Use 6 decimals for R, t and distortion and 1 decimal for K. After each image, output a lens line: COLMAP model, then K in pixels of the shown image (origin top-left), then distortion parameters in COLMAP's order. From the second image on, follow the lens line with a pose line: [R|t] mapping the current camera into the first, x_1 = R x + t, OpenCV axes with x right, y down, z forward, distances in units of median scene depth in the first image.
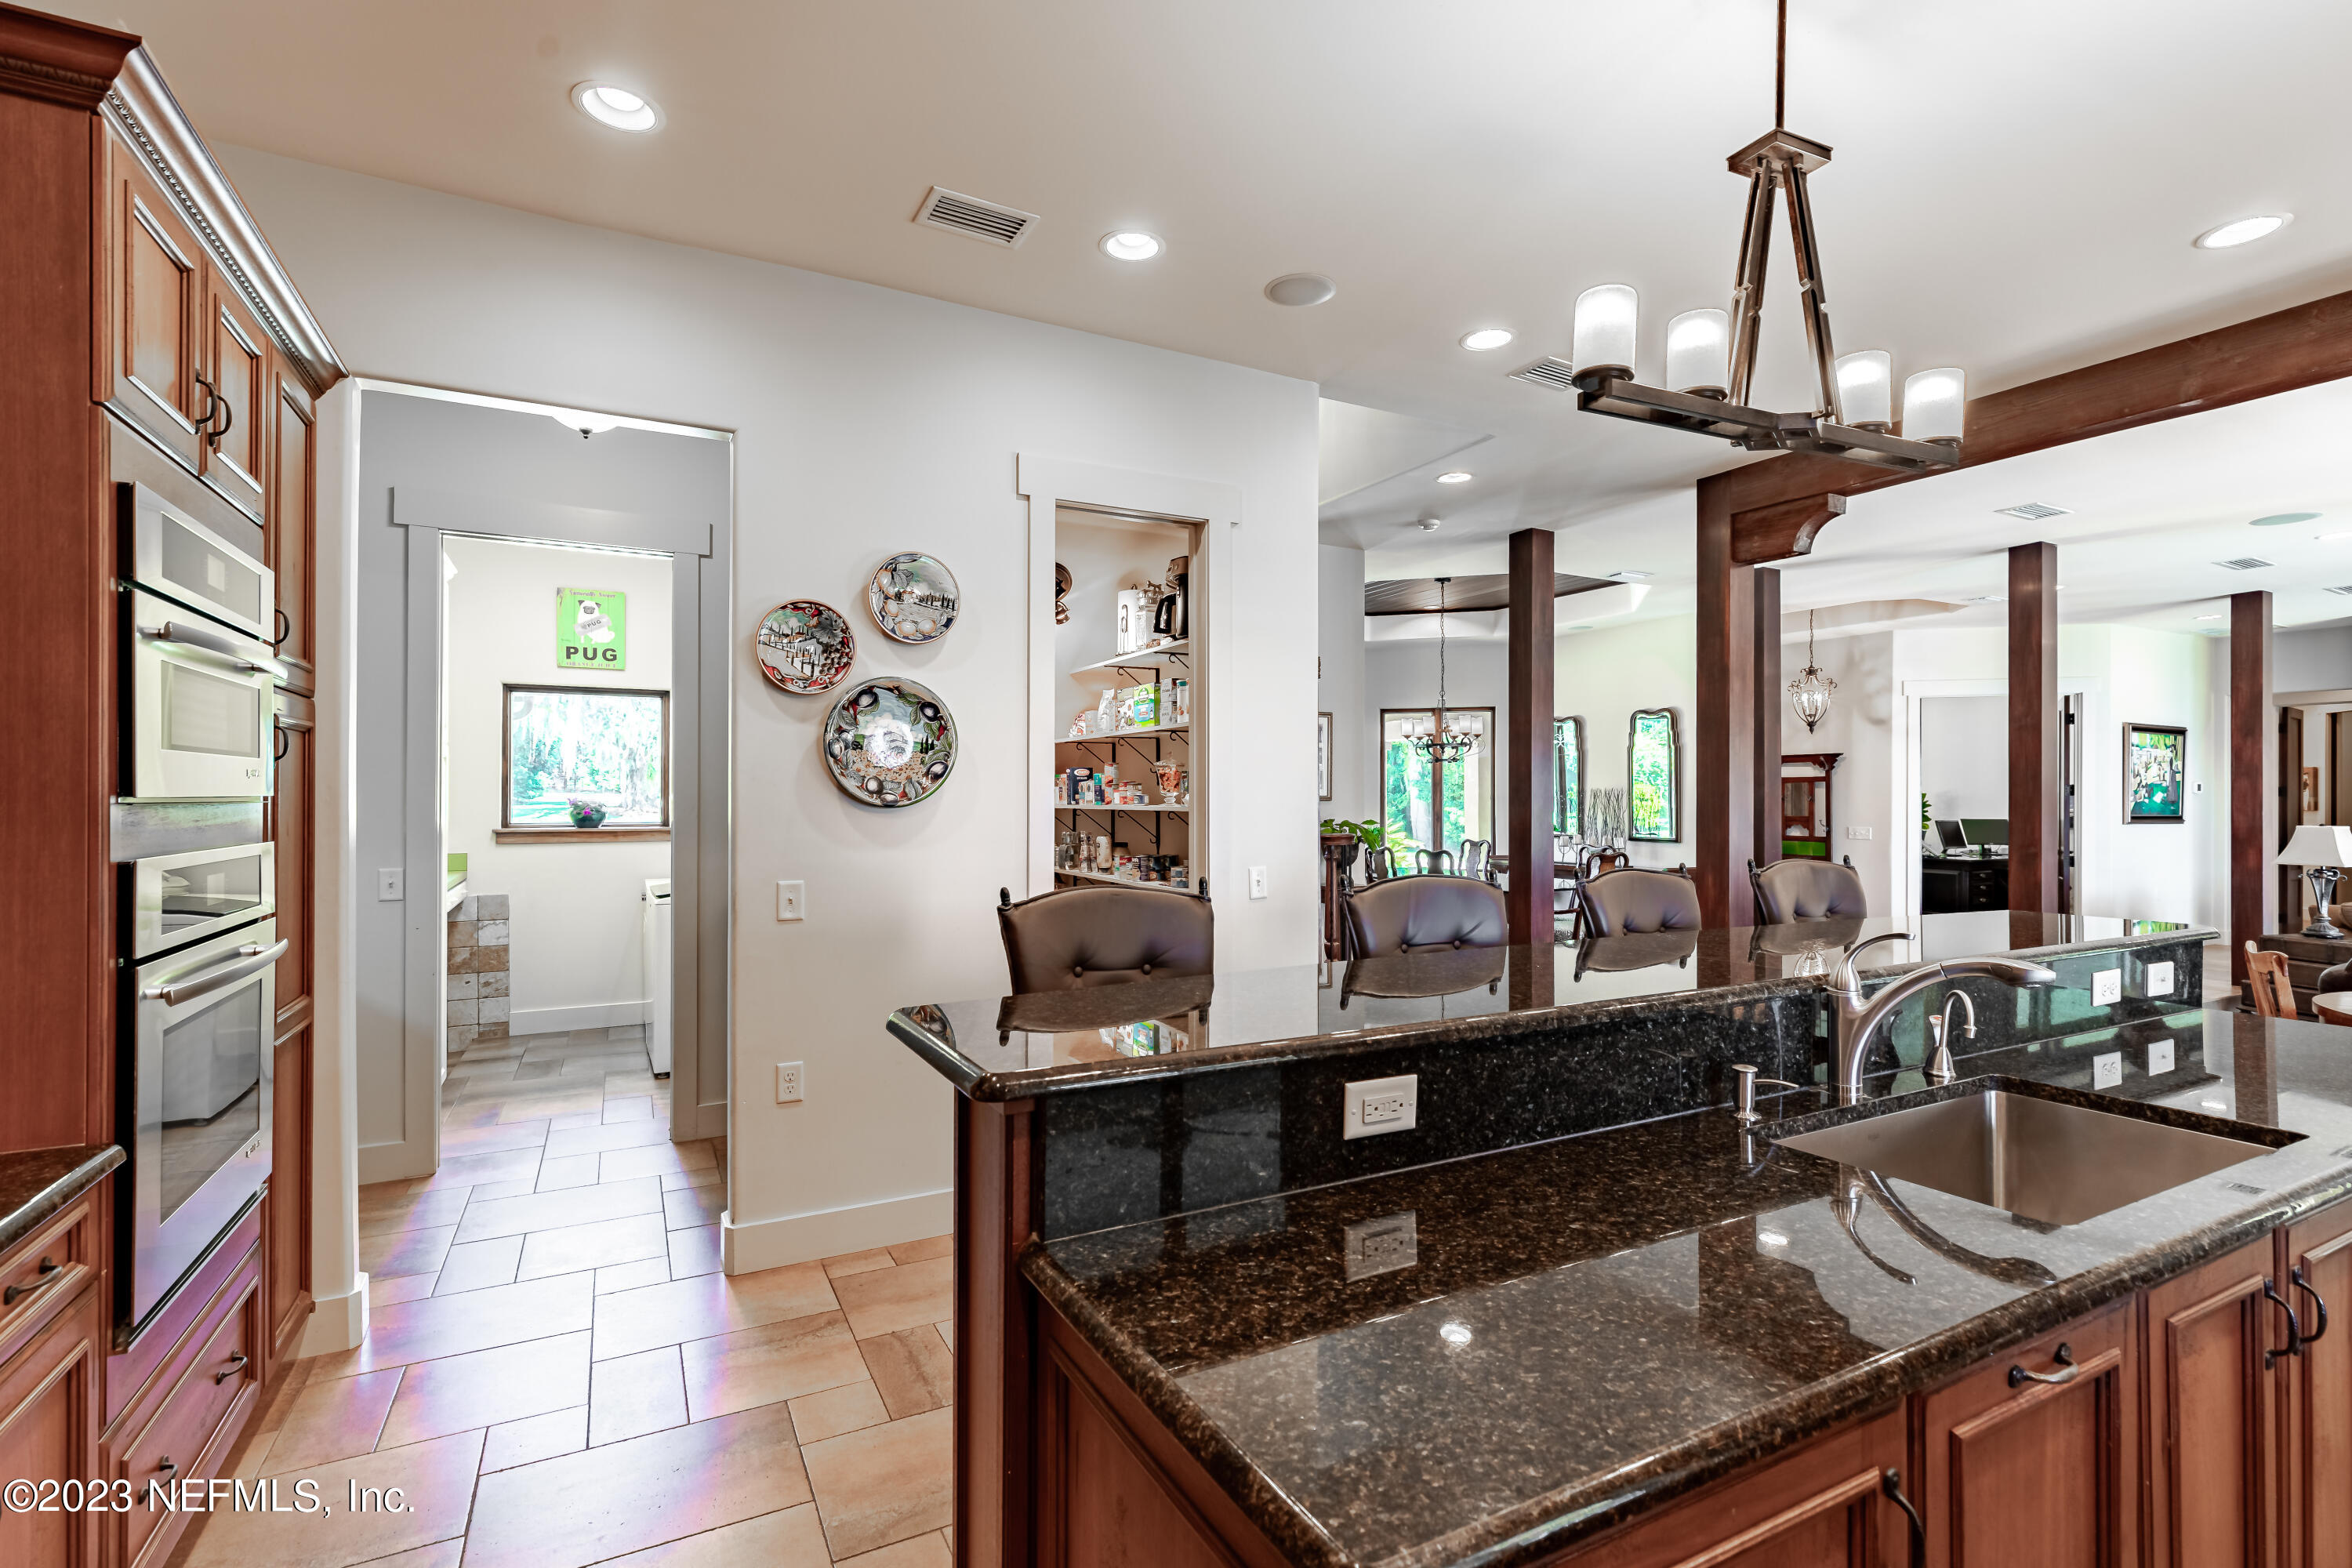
lens RADIAL K [[1076.7, 0, 1174.6], [0, 1076.7, 783.9], [0, 0, 1]] dist [0.003816, 0.000814]
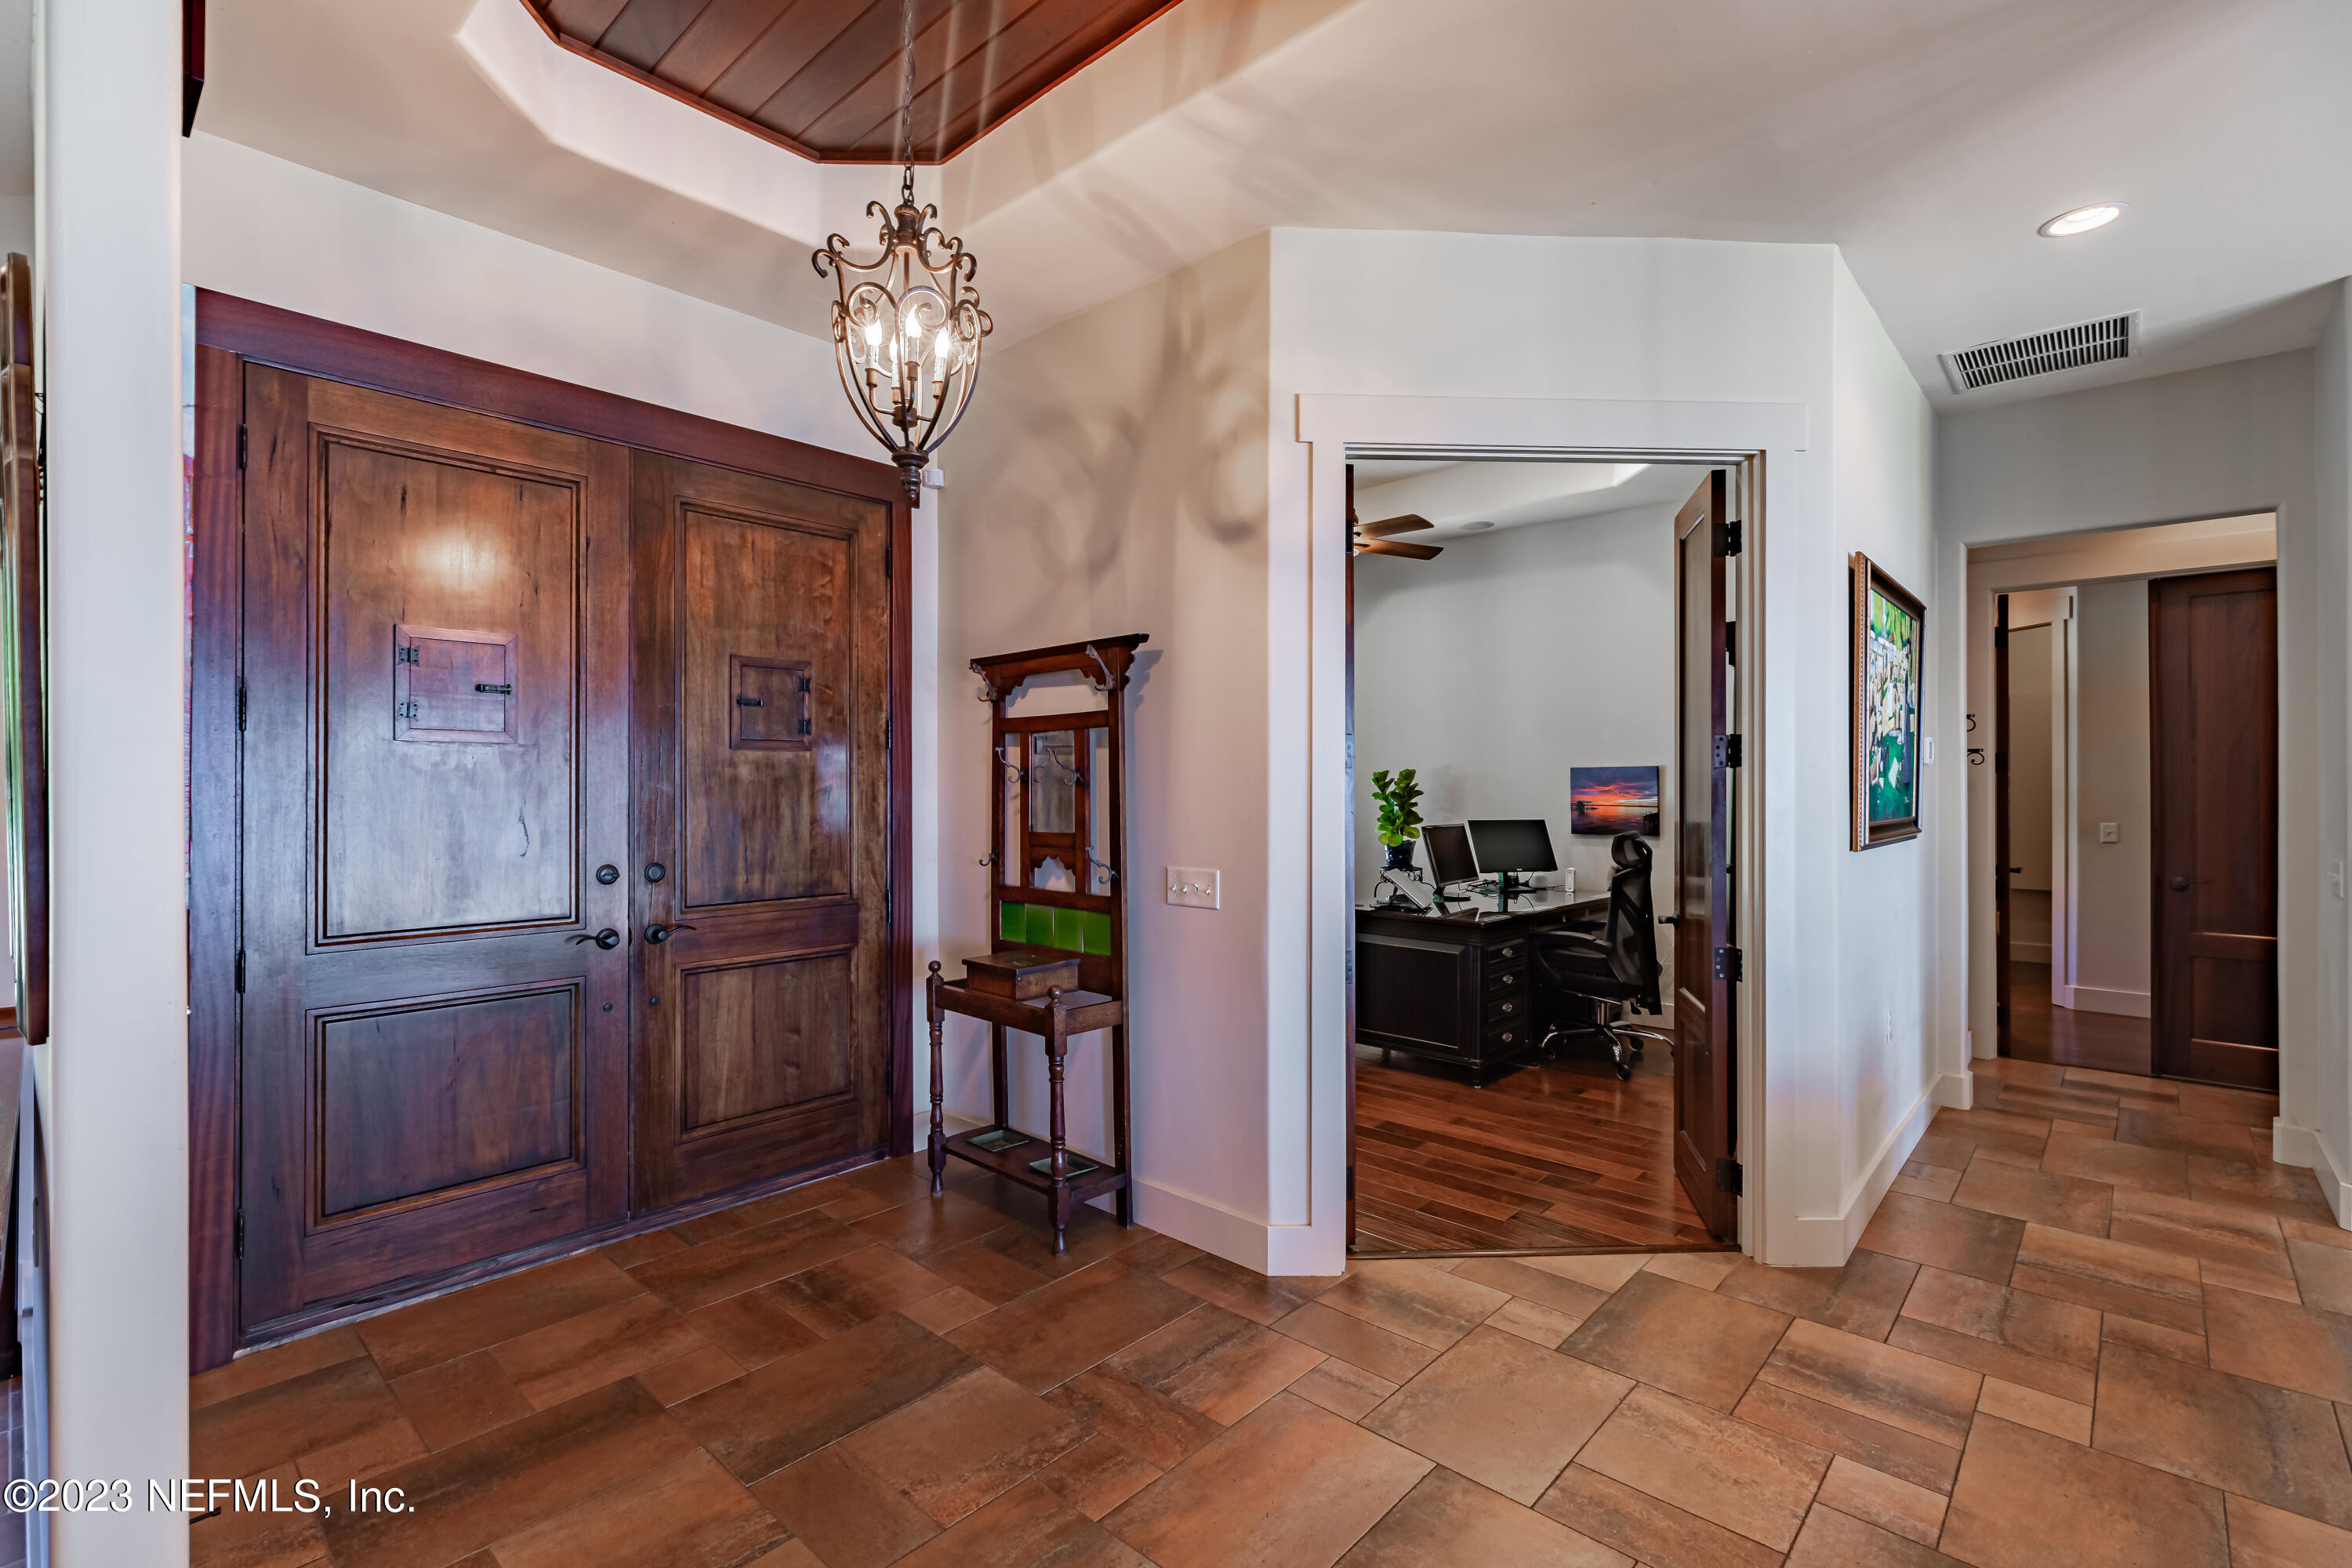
lens RADIAL K [[1076.7, 0, 1170.0], [0, 1076.7, 785.3], [0, 0, 1]] dist [0.003816, 0.000814]
pose [[0.942260, -0.004712, 0.334848, 1.636342], [-0.000922, 0.999861, 0.016665, 0.032937], [-0.334880, -0.016011, 0.942125, 2.193527]]
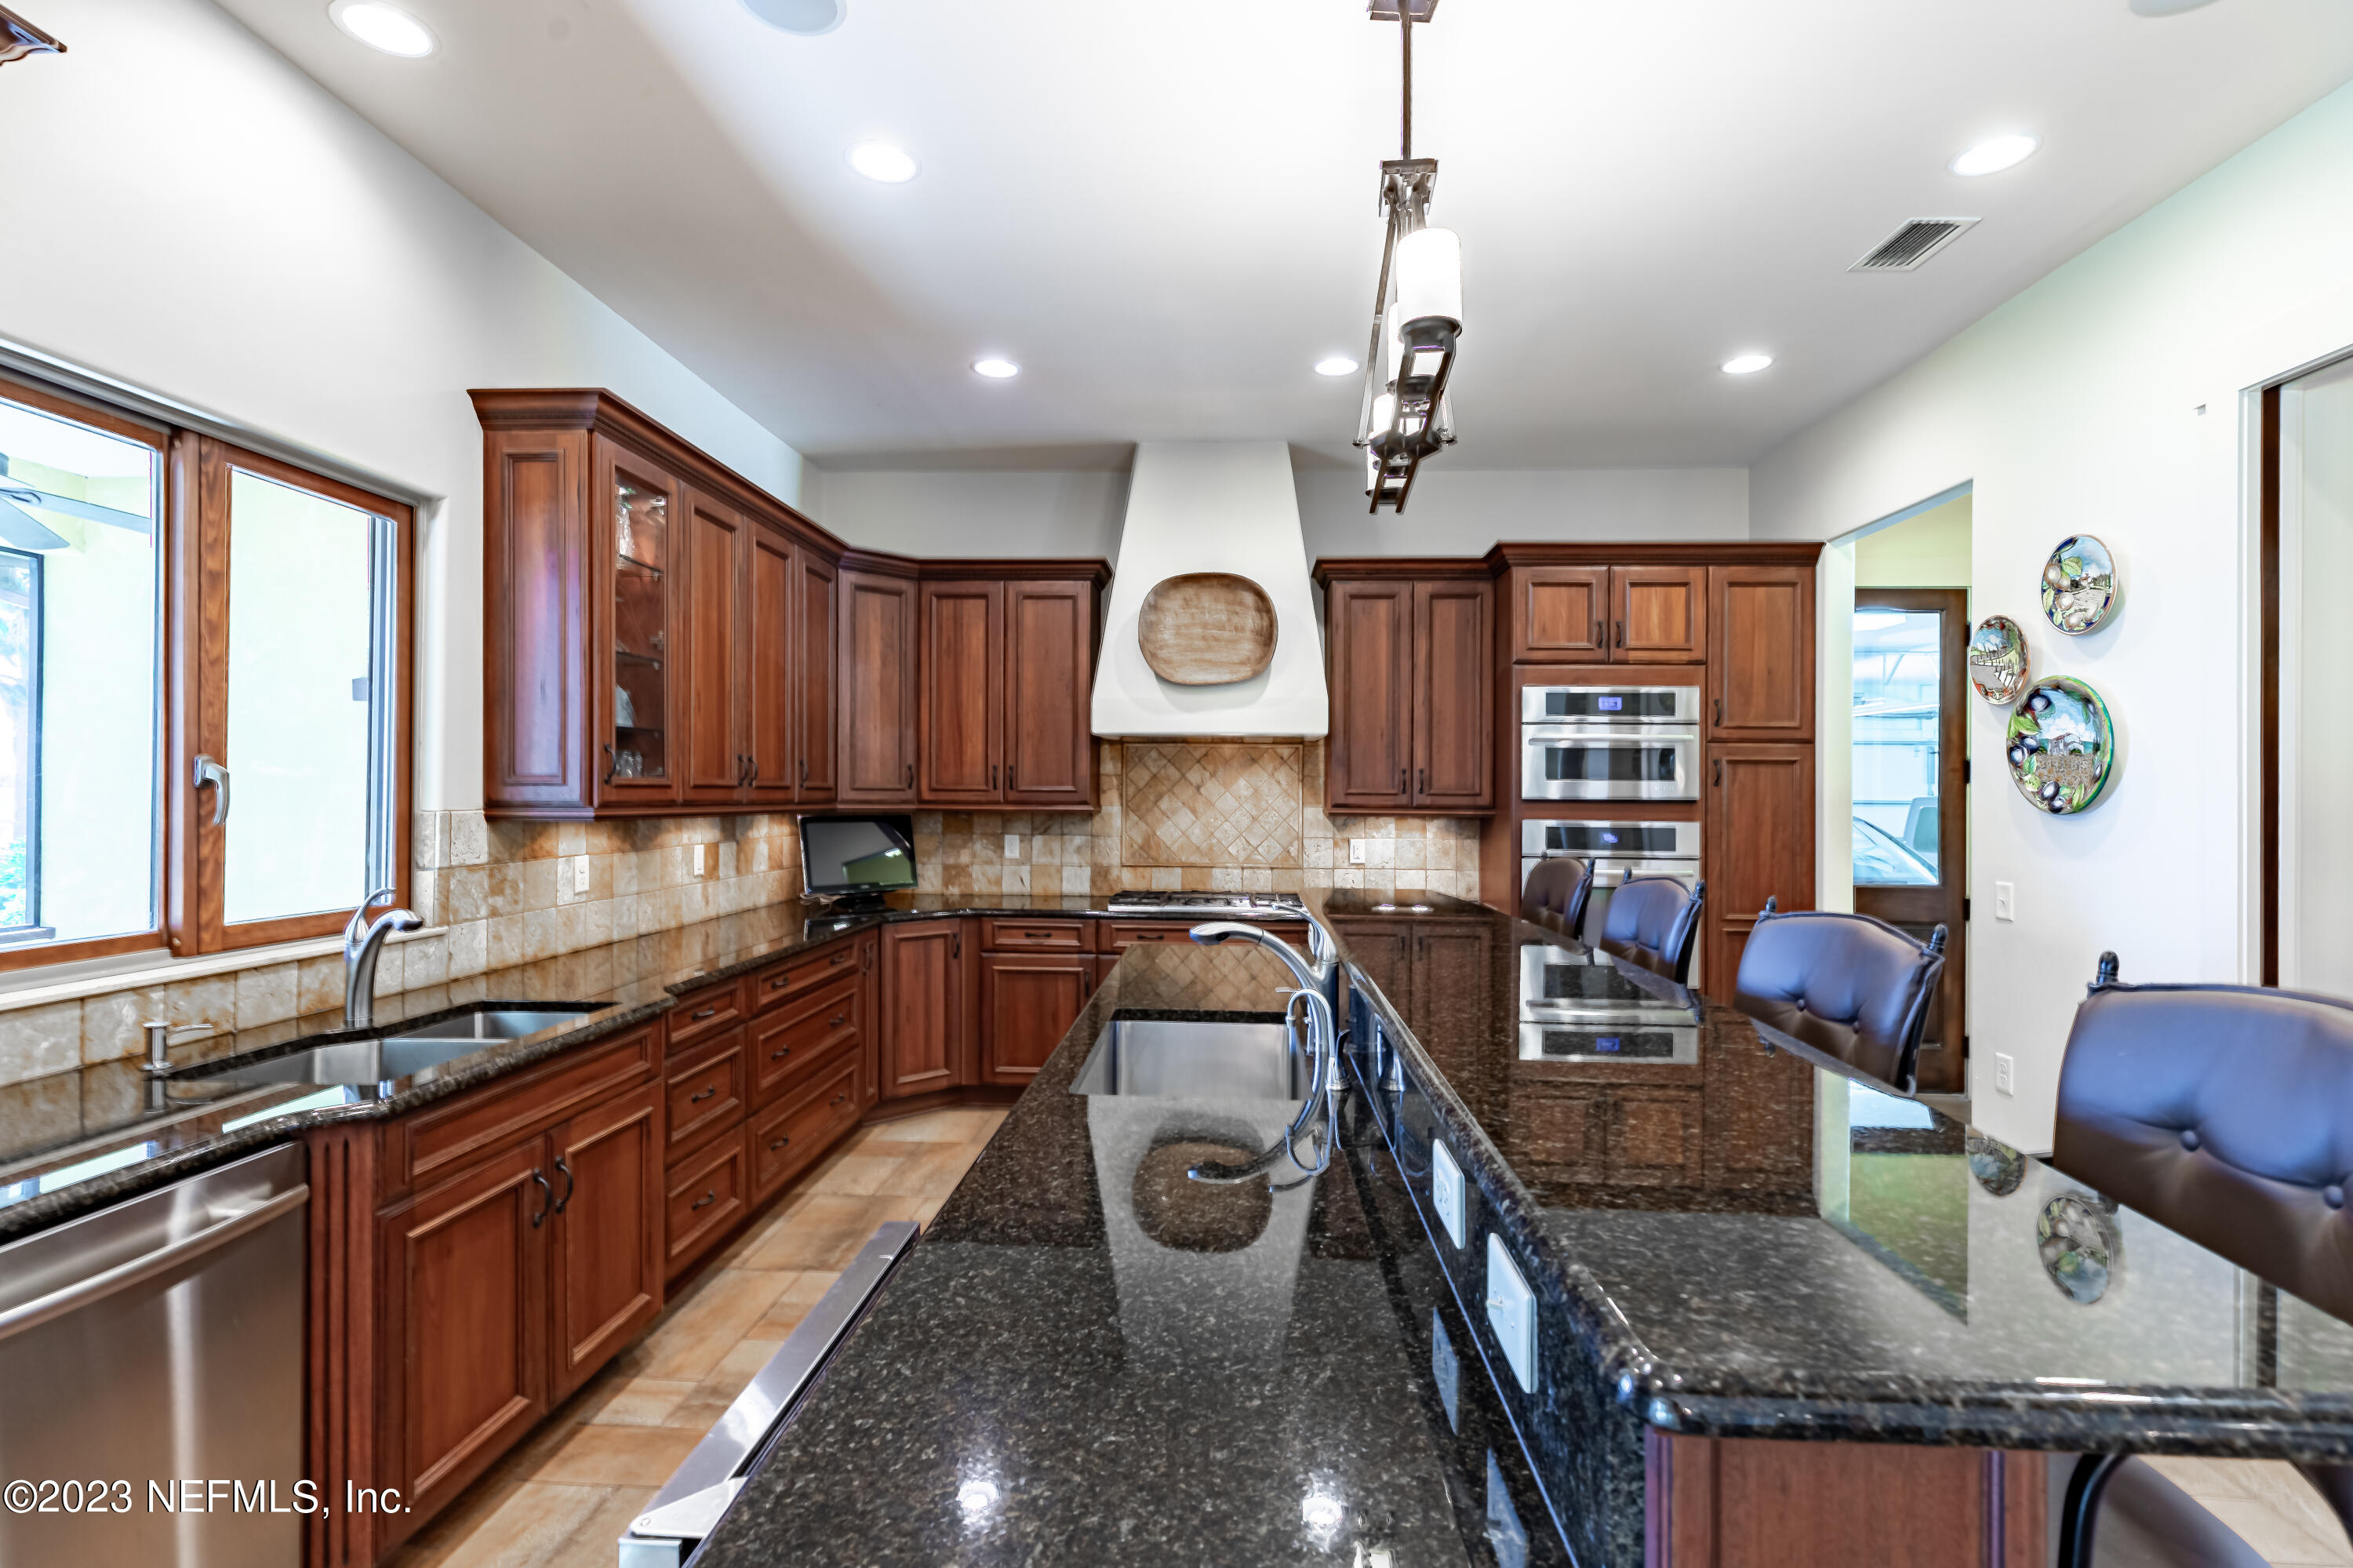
lens RADIAL K [[1077.2, 0, 1195.0], [0, 1077.2, 798.0], [0, 0, 1]] dist [0.003816, 0.000814]
pose [[-0.509467, -0.004335, -0.860479, 0.982543], [-0.001502, 0.999990, -0.004148, 0.020701], [0.860489, -0.000821, -0.509468, 0.820328]]
